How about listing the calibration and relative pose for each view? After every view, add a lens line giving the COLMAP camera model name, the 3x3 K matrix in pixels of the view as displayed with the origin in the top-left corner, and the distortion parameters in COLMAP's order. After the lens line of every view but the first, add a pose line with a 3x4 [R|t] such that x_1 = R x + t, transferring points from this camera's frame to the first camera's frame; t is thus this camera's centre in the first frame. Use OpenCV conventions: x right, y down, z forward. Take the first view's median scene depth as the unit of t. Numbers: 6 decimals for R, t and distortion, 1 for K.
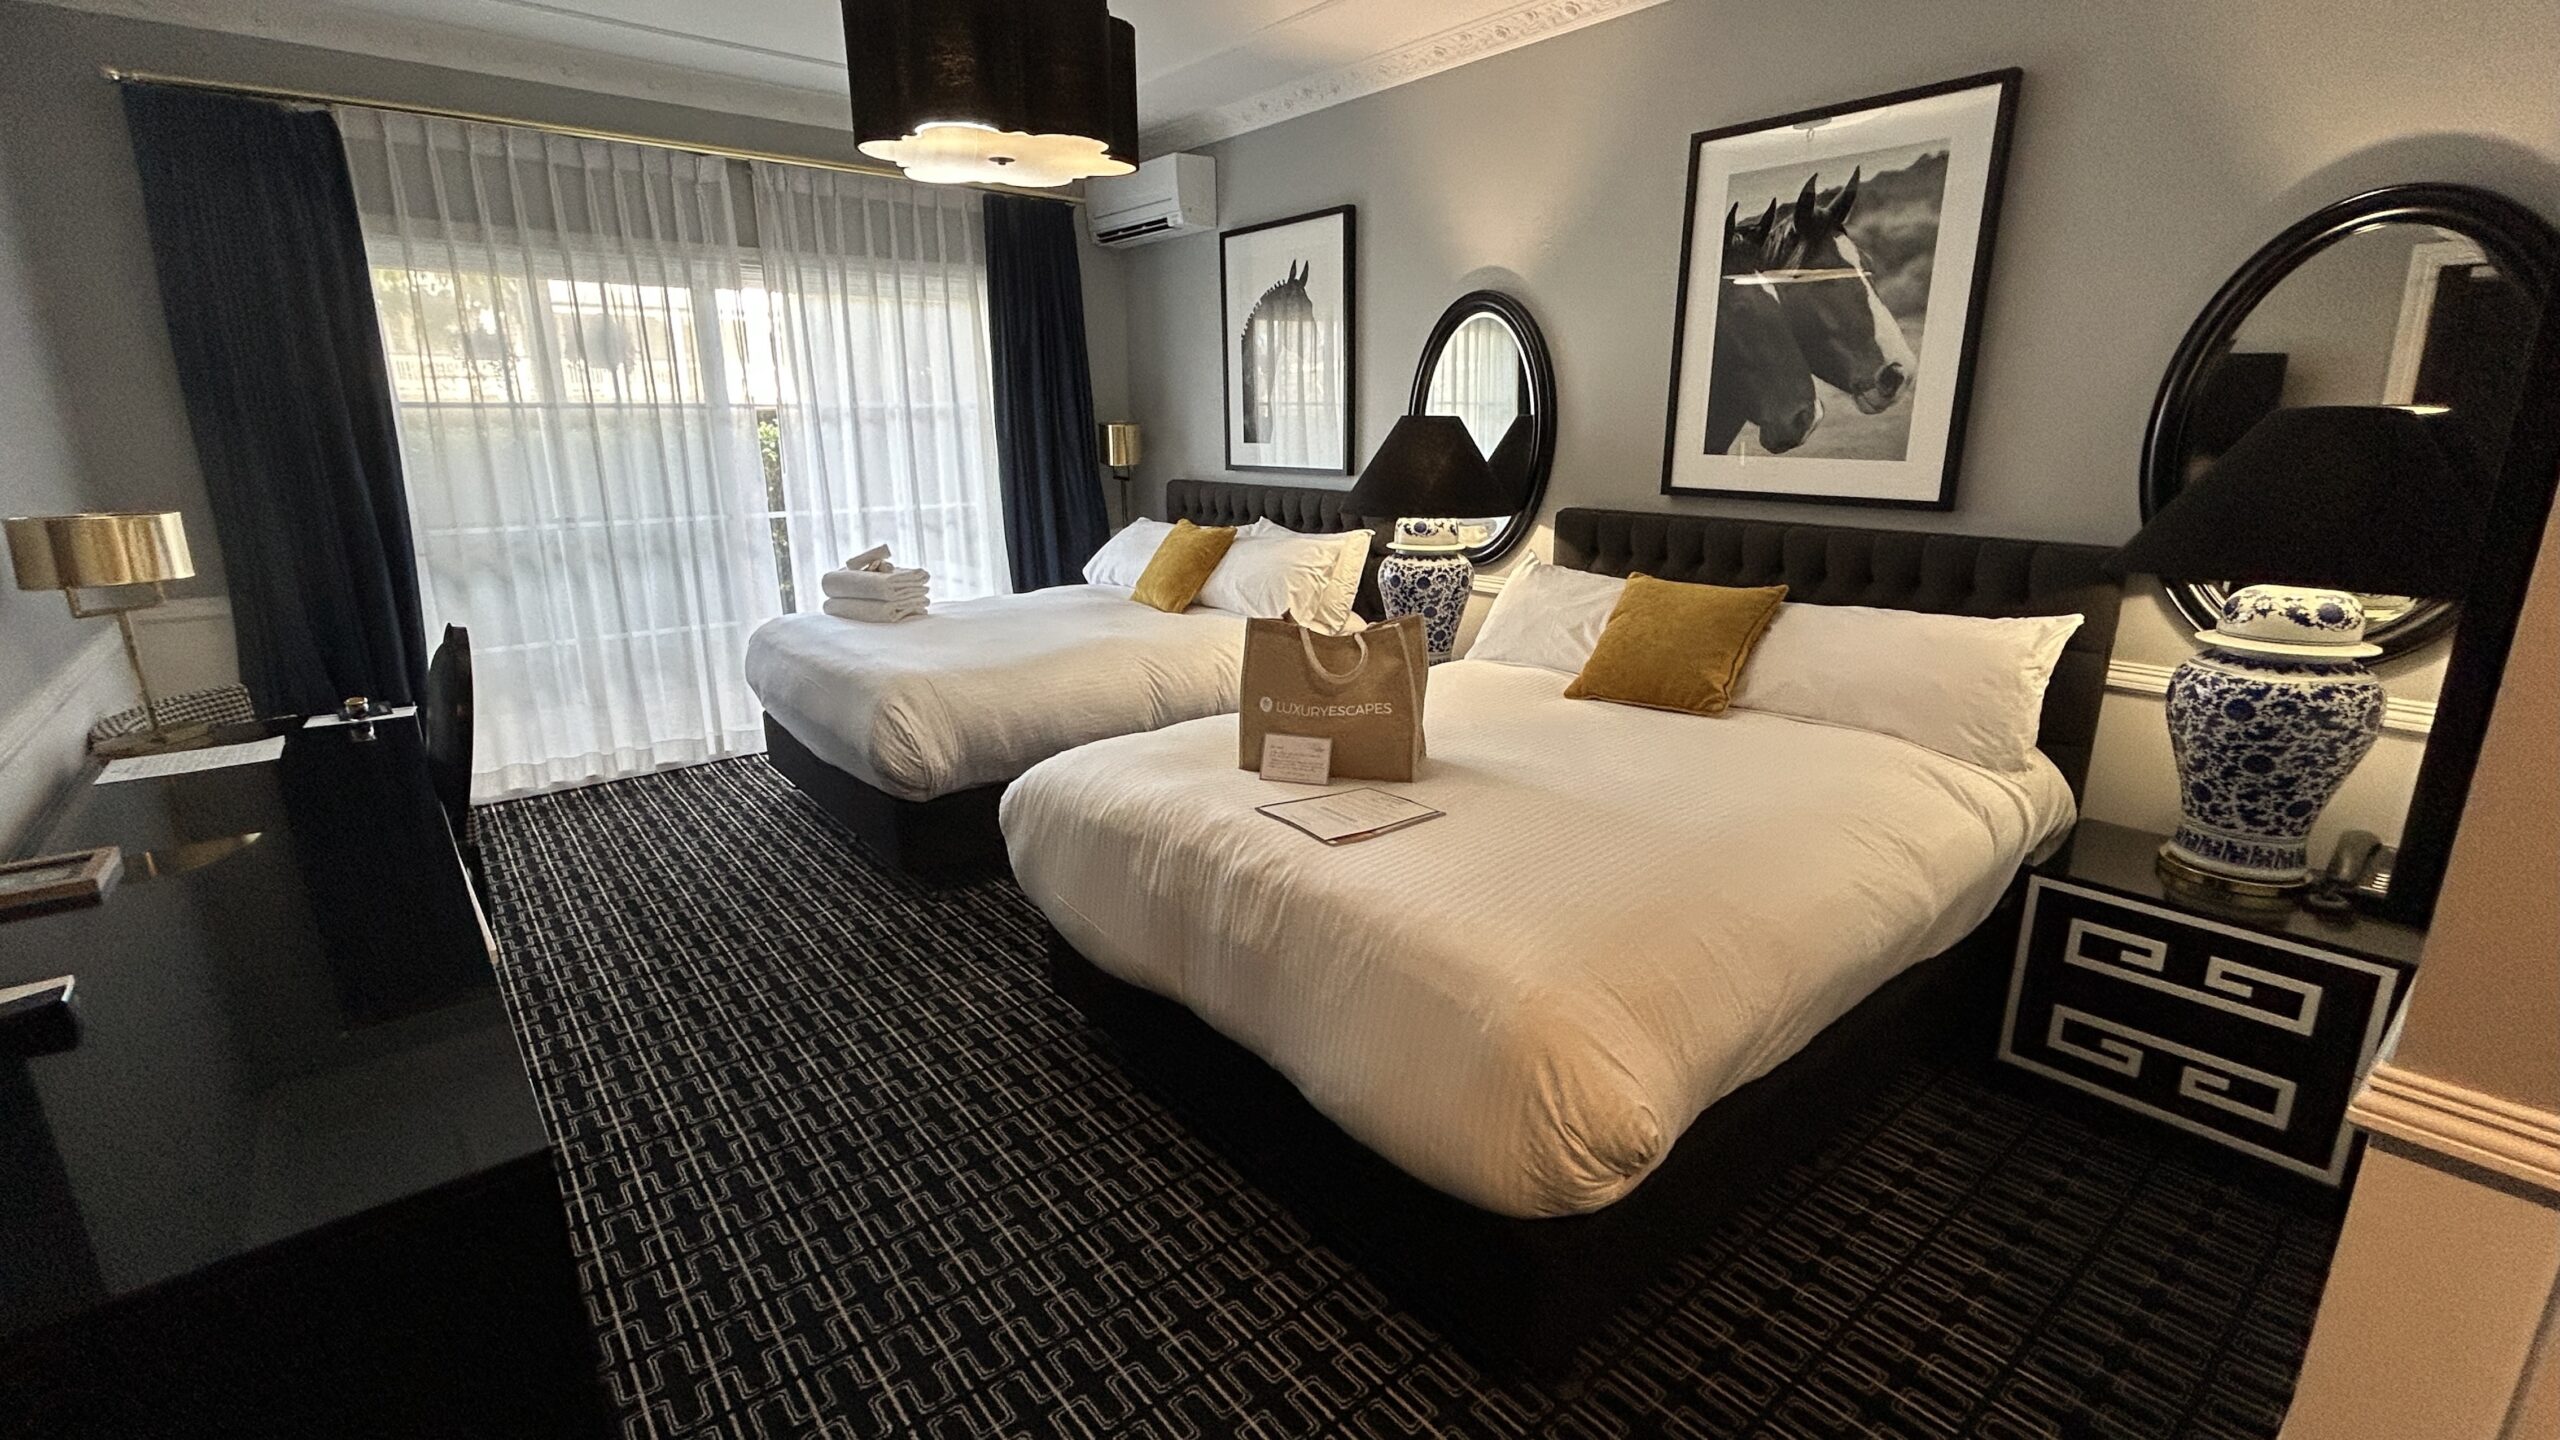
lens RADIAL K [[1121.2, 0, 1280.0], [0, 1121.2, 720.0], [0, 0, 1]] dist [-0.001501, 0.000052]
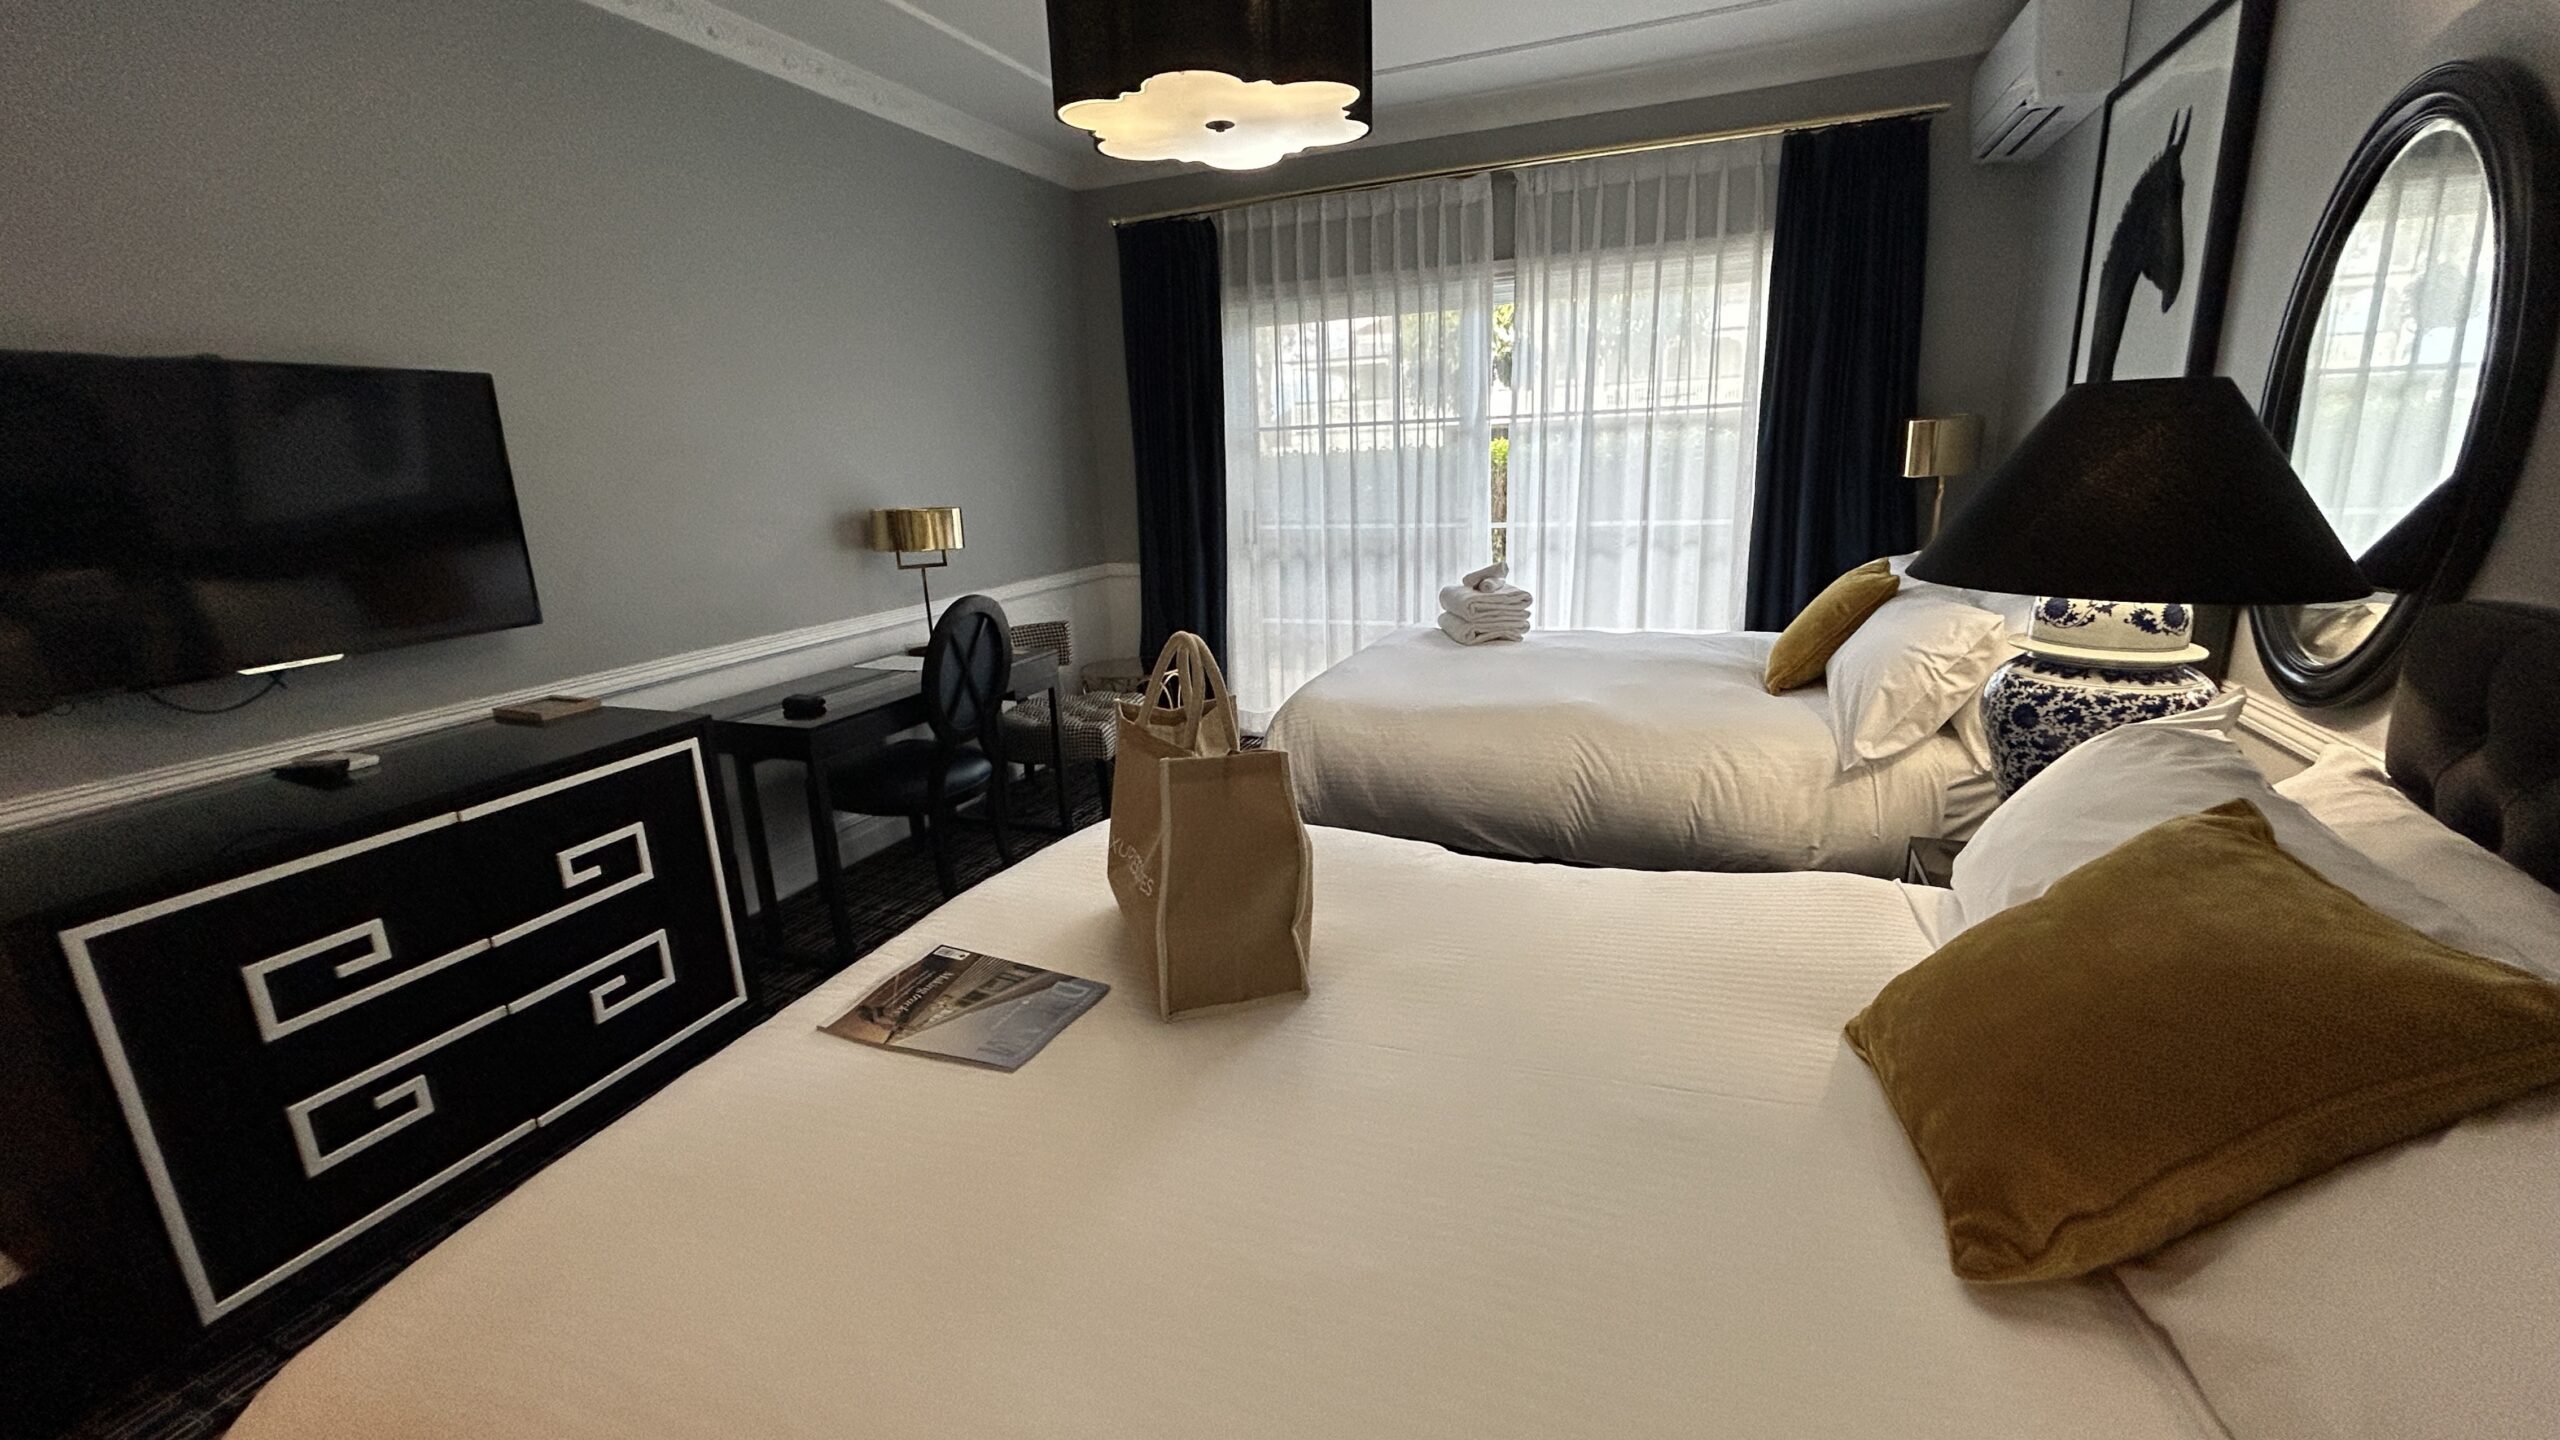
lens RADIAL K [[1033.0, 0, 1280.0], [0, 1033.0, 720.0], [0, 0, 1]] dist [0.000265, 0.000000]
pose [[0.492180, 0.203968, -0.846260, 0.310104], [-0.191739, 0.973687, 0.123167, -0.097252], [0.849114, 0.101641, 0.518337, 0.399742]]
